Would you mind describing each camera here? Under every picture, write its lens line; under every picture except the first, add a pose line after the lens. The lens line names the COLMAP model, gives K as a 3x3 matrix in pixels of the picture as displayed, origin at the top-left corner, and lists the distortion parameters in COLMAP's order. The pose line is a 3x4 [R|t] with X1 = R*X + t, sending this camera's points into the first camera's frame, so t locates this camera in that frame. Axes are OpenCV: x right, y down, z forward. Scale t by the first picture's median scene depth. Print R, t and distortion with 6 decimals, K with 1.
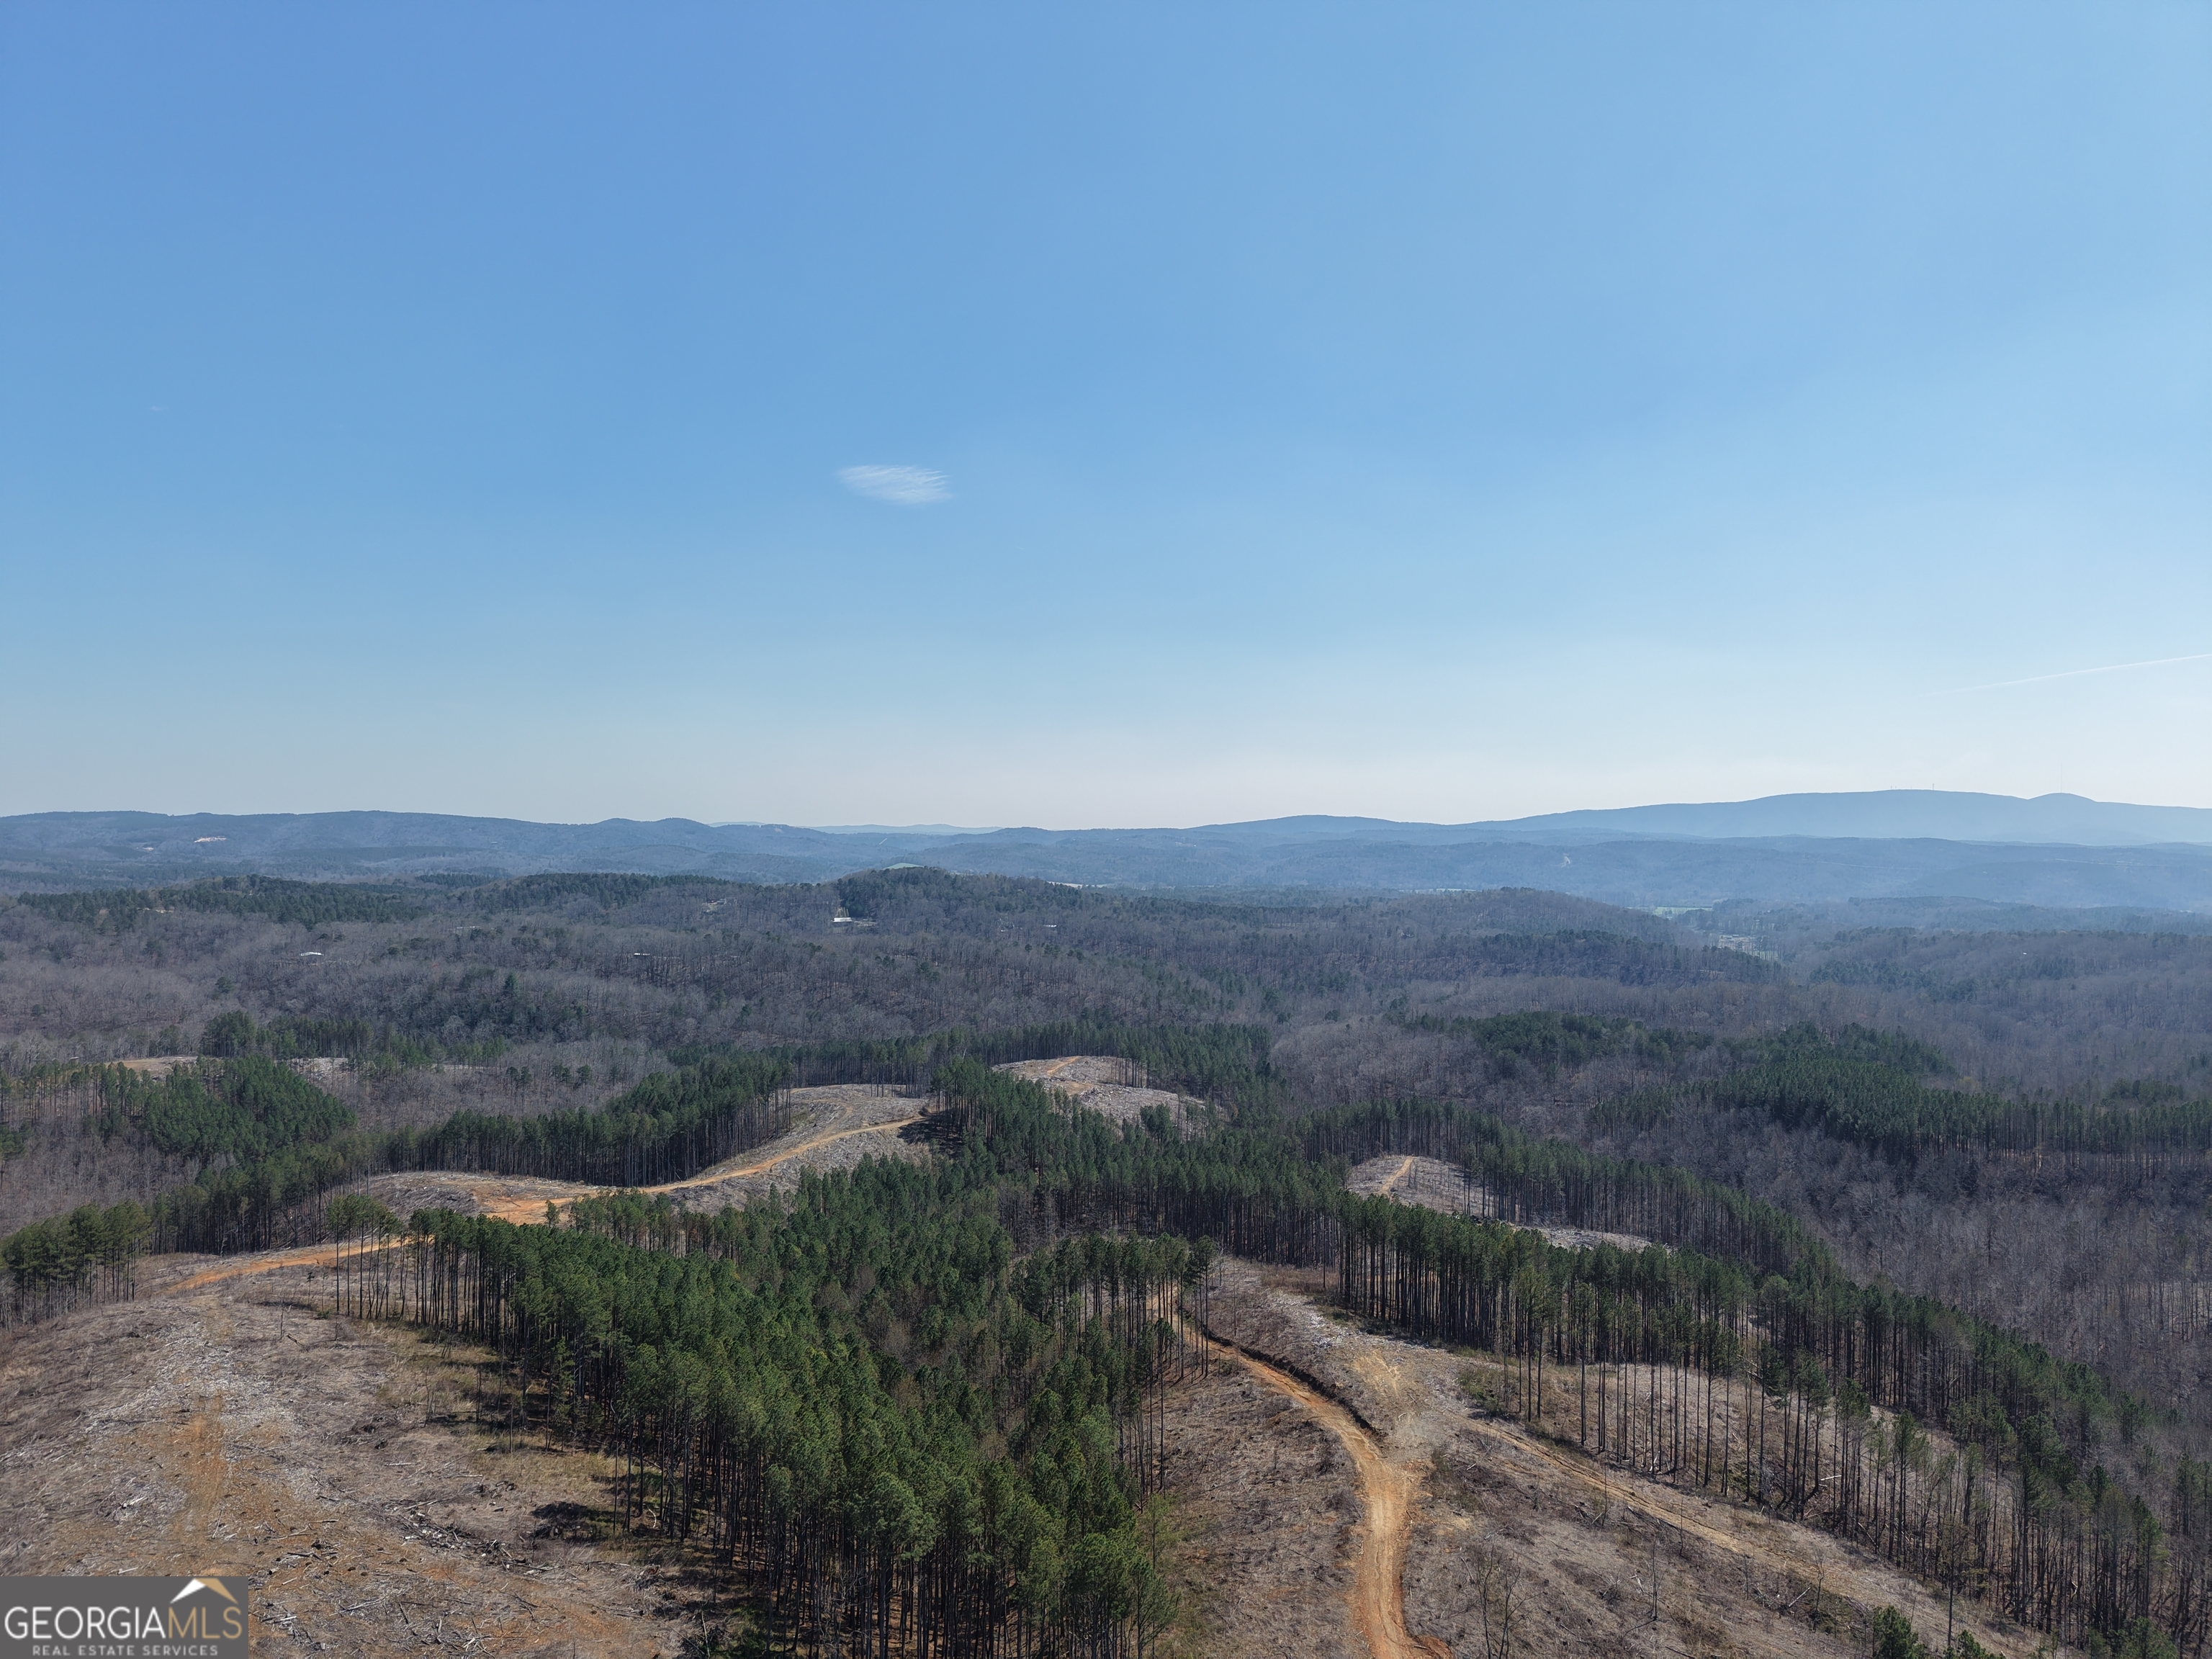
lens RADIAL K [[1468.3, 0, 1139.3], [0, 1468.3, 826.8], [0, 0, 1]] dist [0.001723, -0.026933]
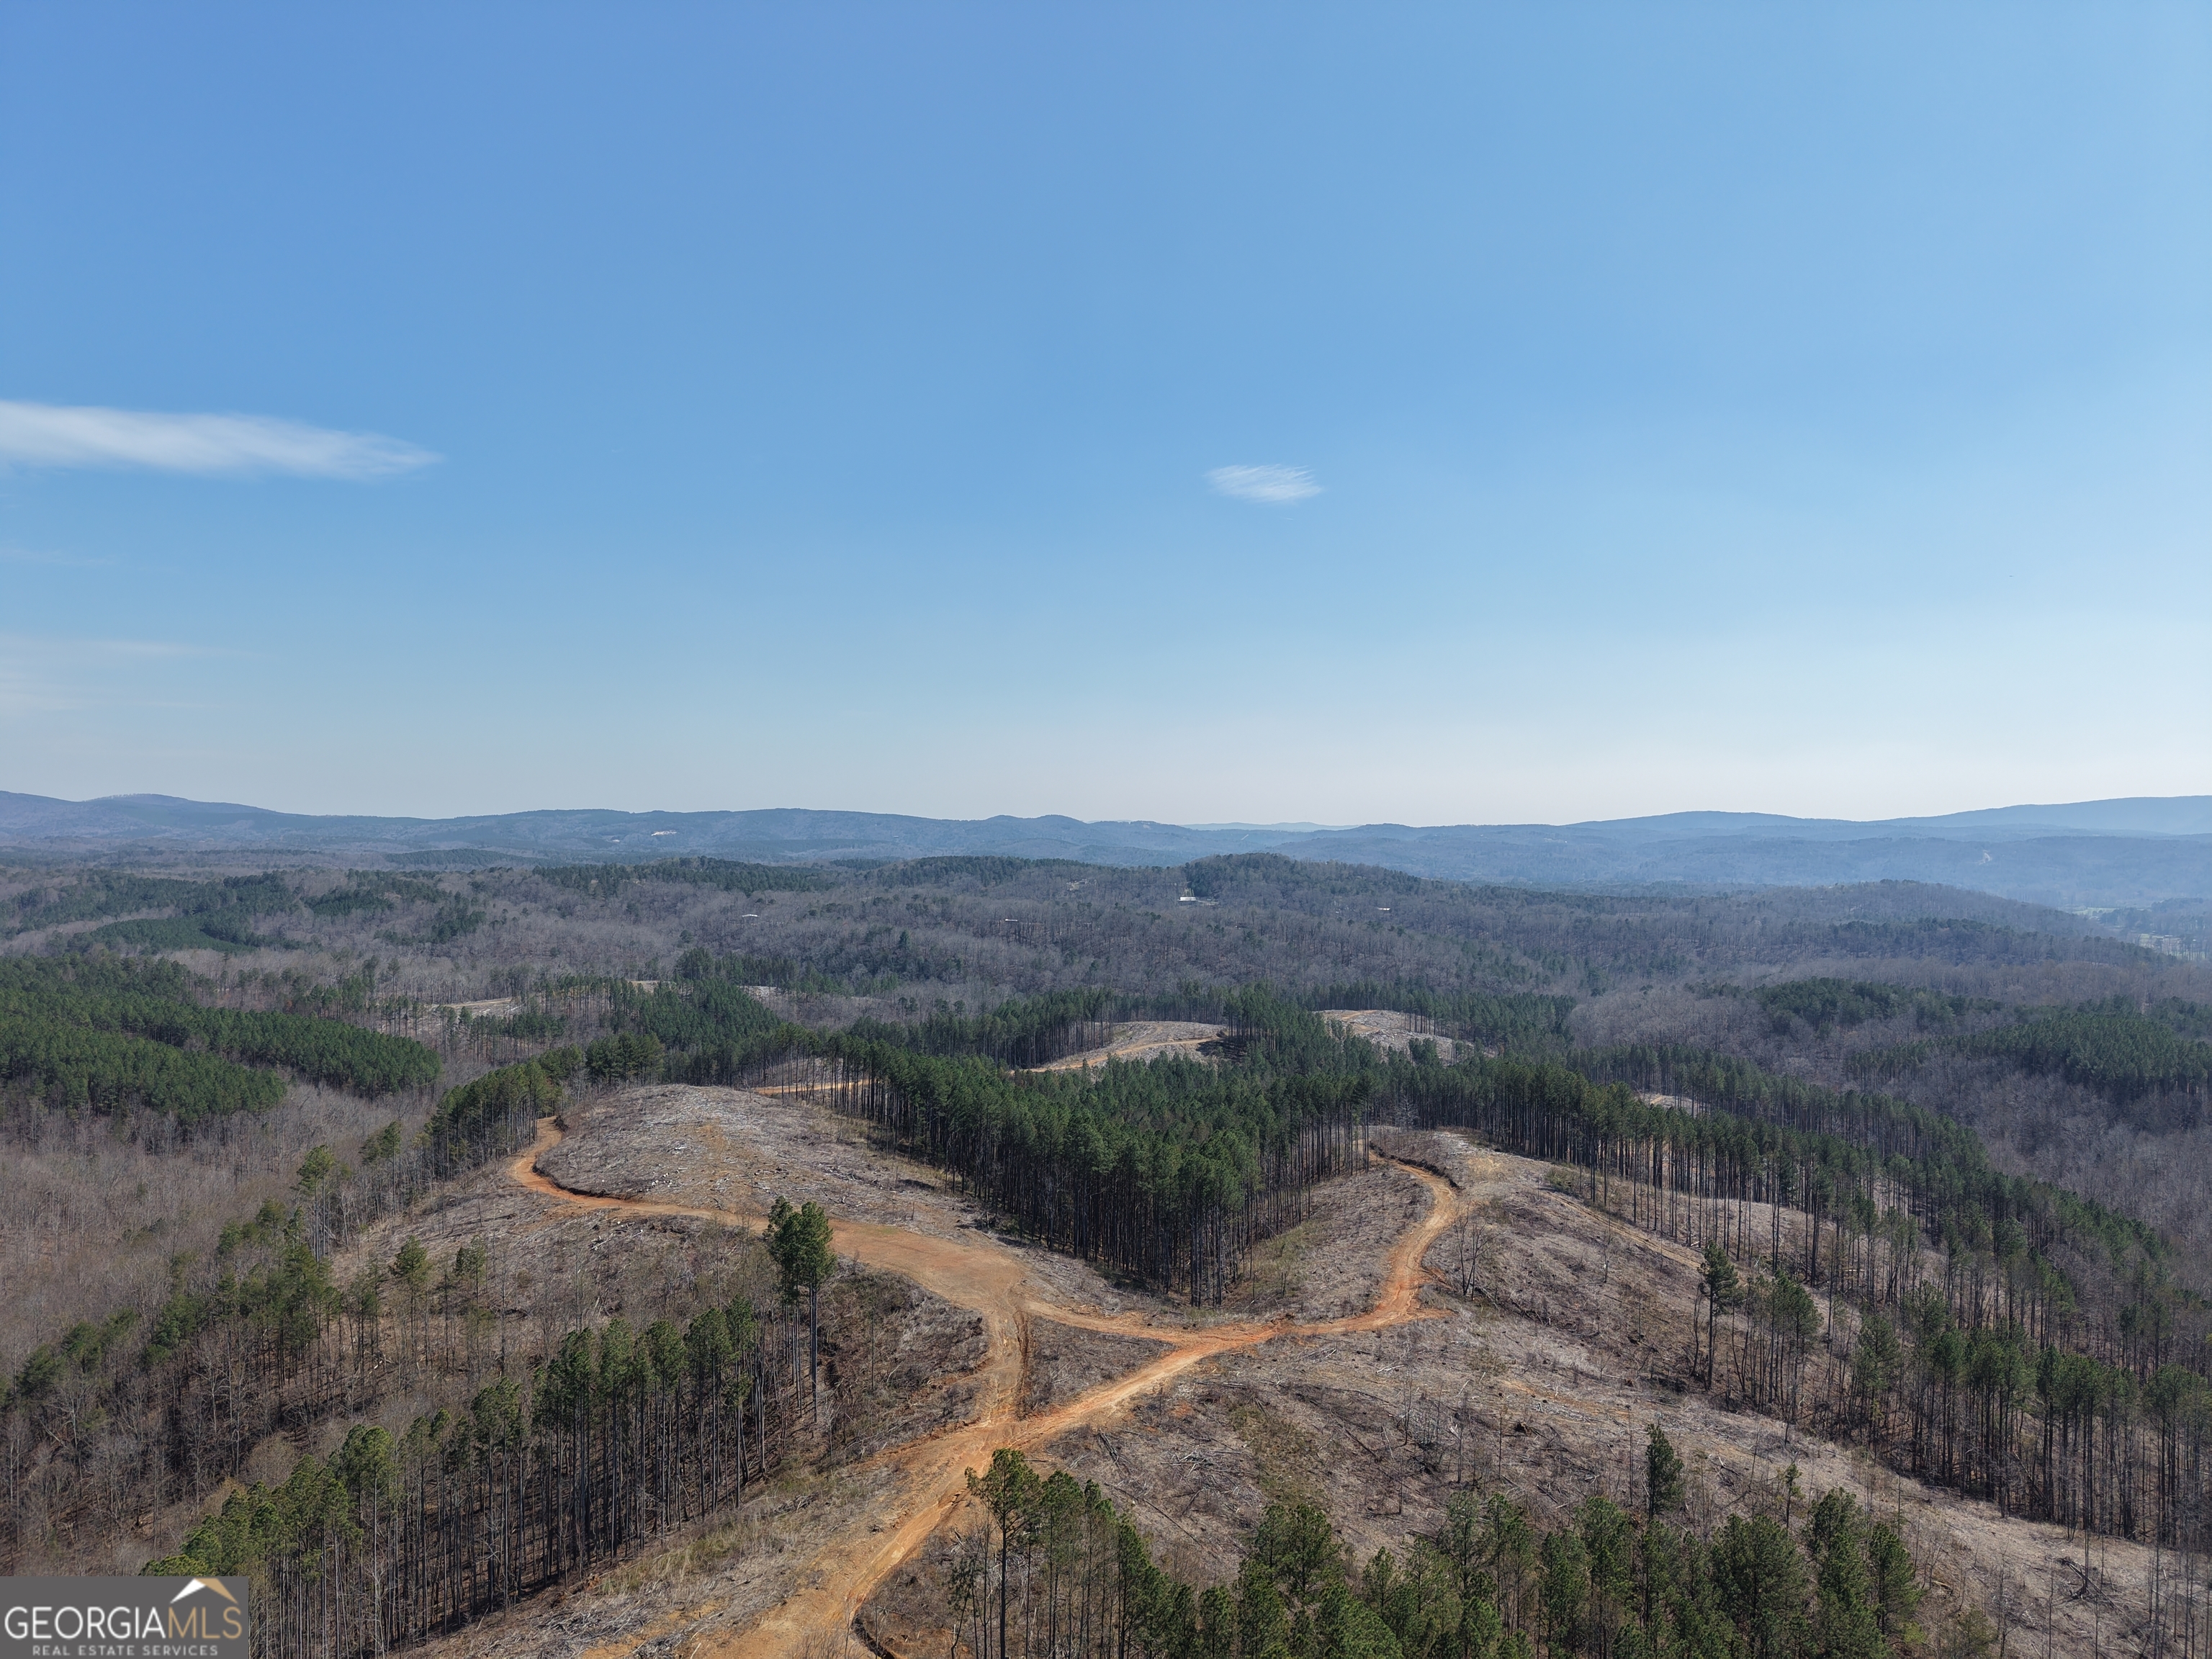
lens RADIAL K [[1471.9, 0, 1111.4], [0, 1471.9, 827.7], [0, 0, 1]] dist [0.028261, -0.028824]
pose [[0.963986, 0.000718, -0.265953, 0.065663], [-0.000474, 0.999999, 0.000981, 0.020232], [0.265954, -0.000820, 0.963986, -0.135743]]
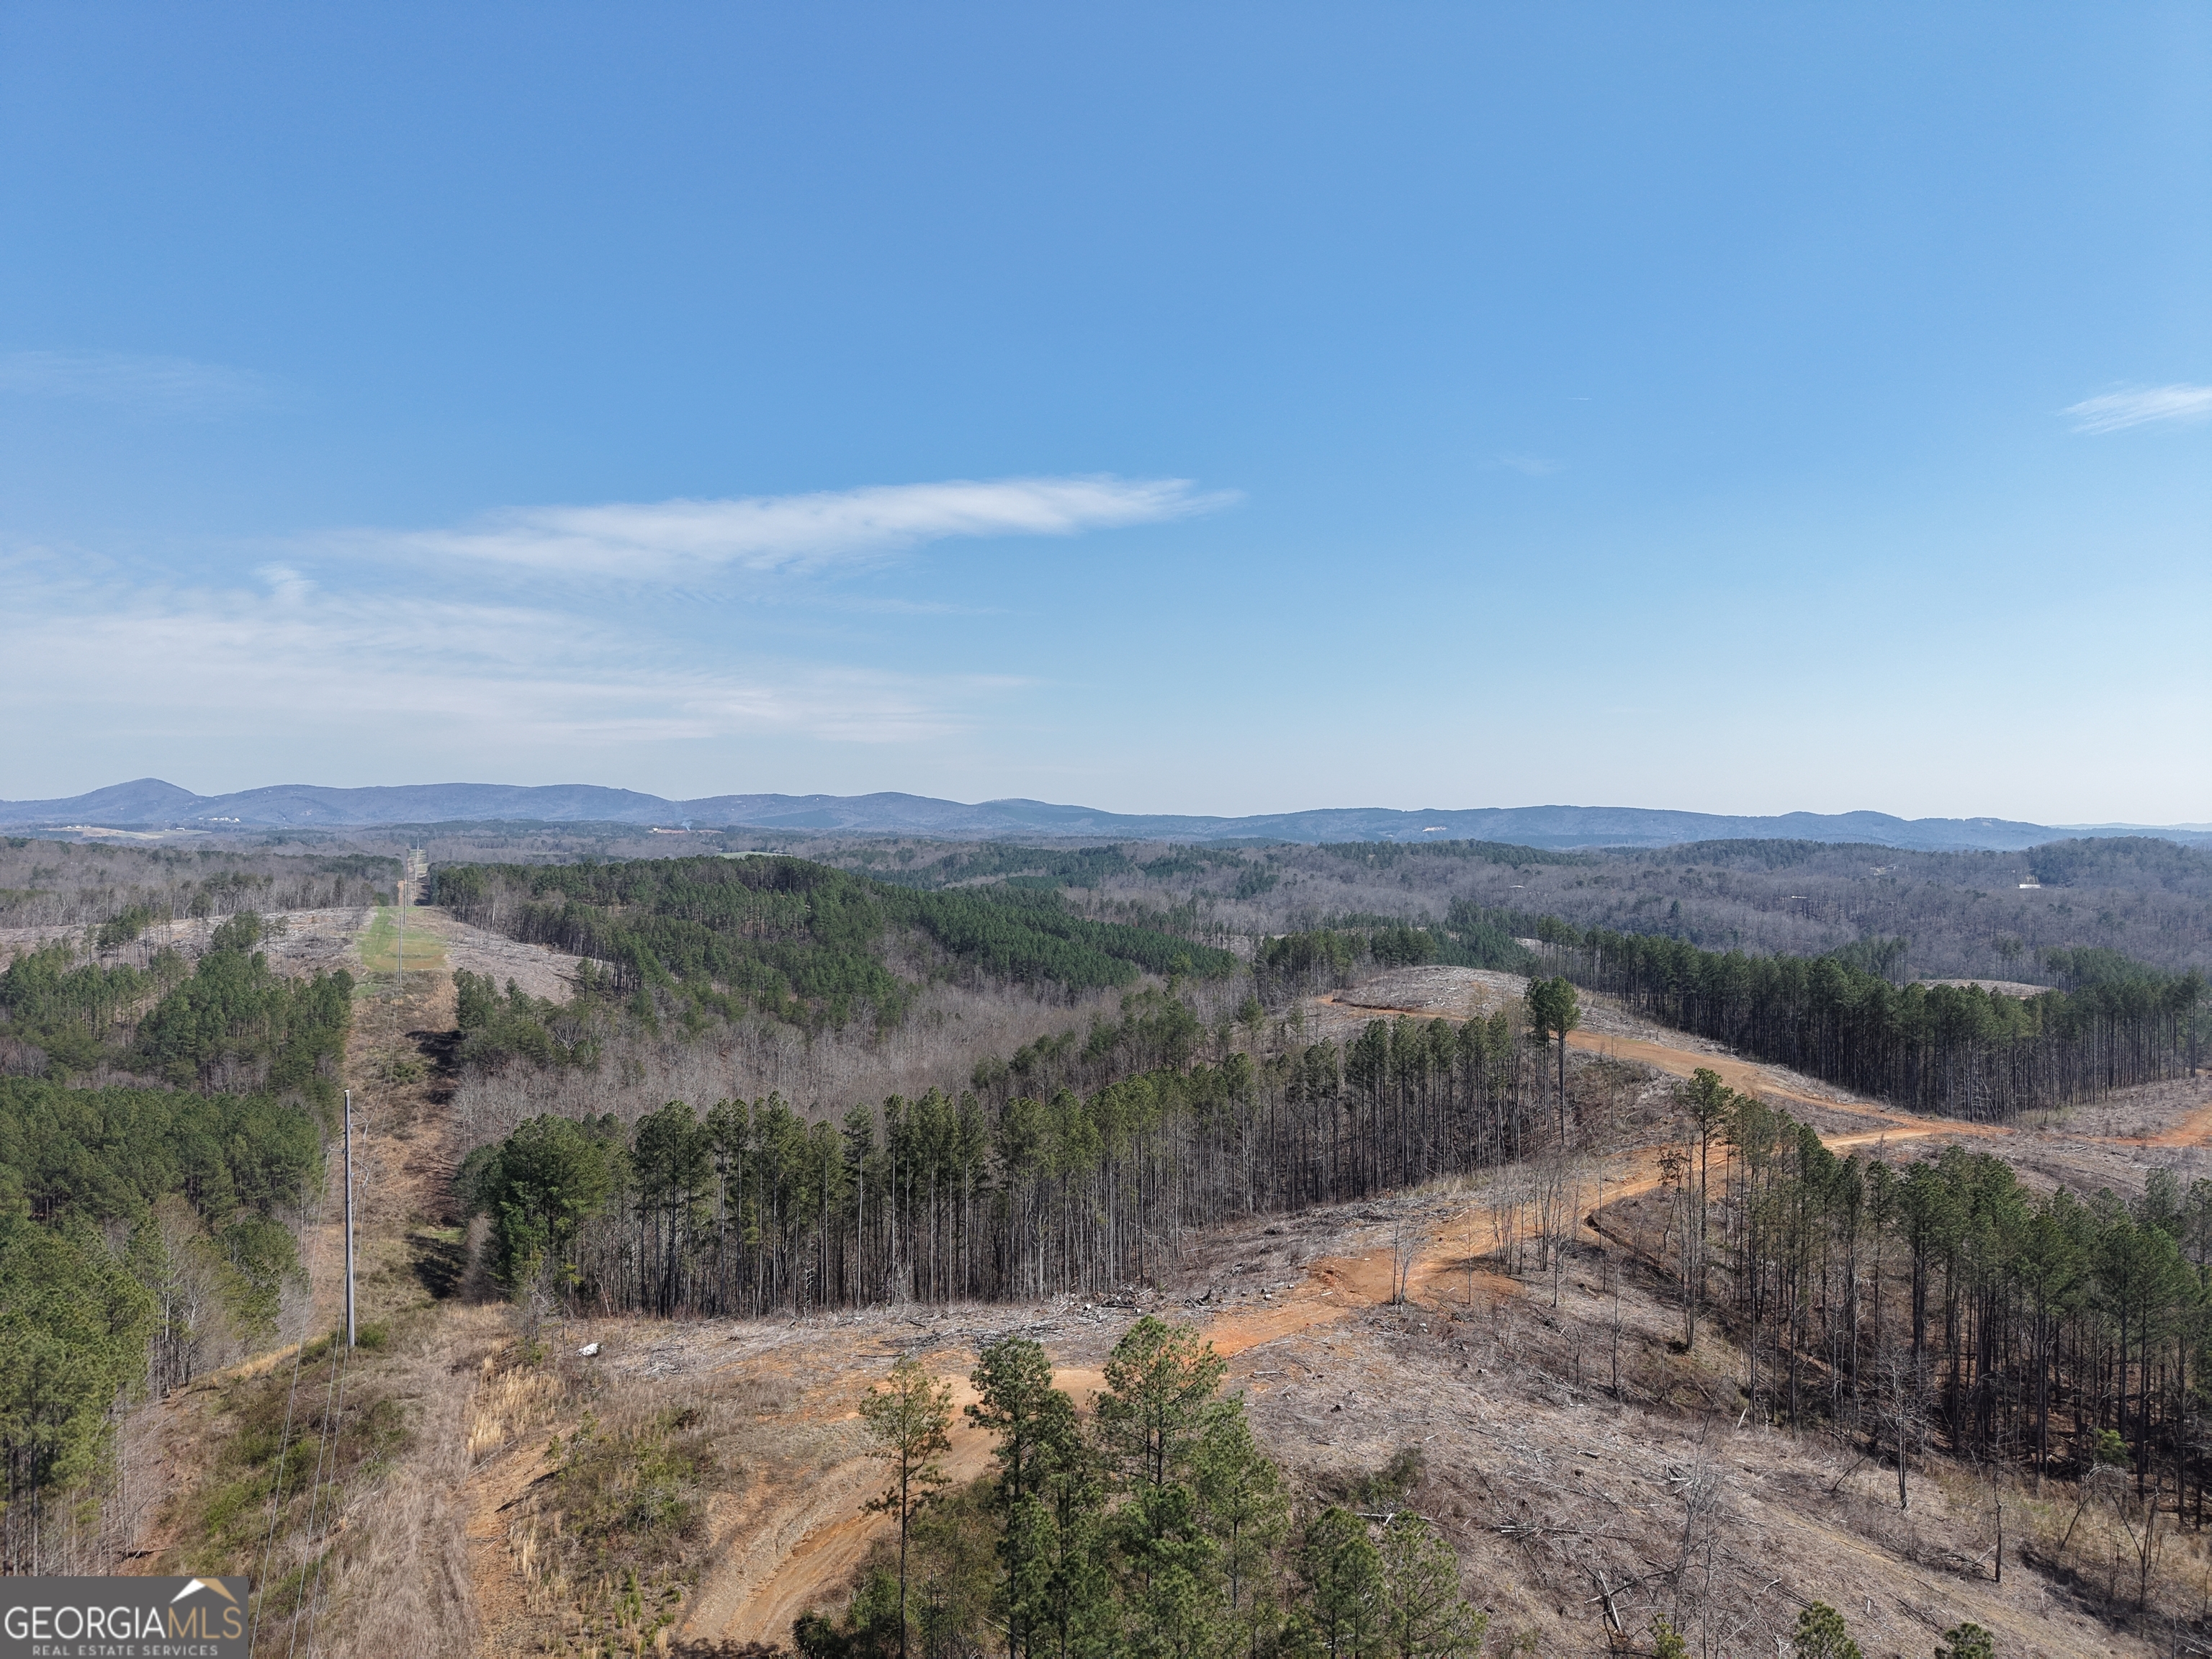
lens RADIAL K [[1463.6, 0, 1106.0], [0, 1463.6, 829.5], [0, 0, 1]] dist [0.062789, -0.078027]
pose [[0.708445, 0.001731, -0.705764, 0.101102], [-0.001916, 0.999998, 0.000530, 0.059042], [0.705763, 0.000977, 0.708447, -0.193530]]
